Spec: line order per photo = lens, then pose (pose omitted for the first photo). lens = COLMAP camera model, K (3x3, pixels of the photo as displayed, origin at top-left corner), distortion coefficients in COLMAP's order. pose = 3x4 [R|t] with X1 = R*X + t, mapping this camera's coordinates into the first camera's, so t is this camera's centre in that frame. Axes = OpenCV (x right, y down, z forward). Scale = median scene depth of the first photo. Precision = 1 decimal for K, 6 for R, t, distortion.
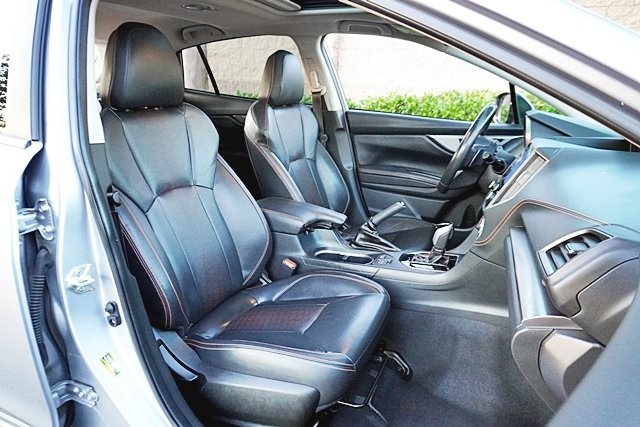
lens RADIAL K [[430.7, 0, 322.2], [0, 430.7, 215.7], [0, 0, 1]] dist [-0.045288, 0.034125]
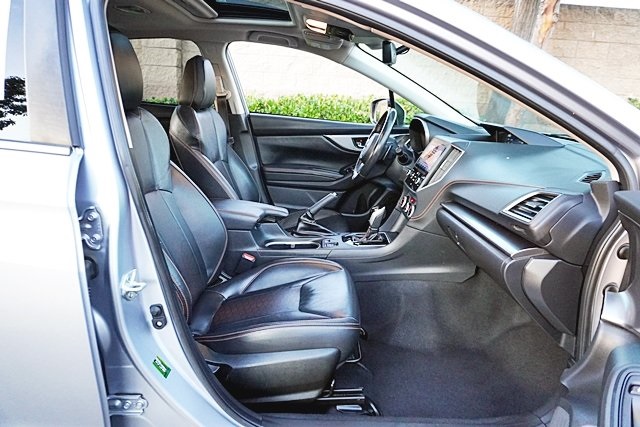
lens RADIAL K [[430.7, 0, 322.1], [0, 430.7, 215.3], [0, 0, 1]] dist [-0.045288, 0.034125]
pose [[0.910965, -0.091968, 0.402099, -0.321979], [0.093852, 0.995472, 0.015061, 0.008035], [-0.401664, 0.024018, 0.915472, -0.053873]]
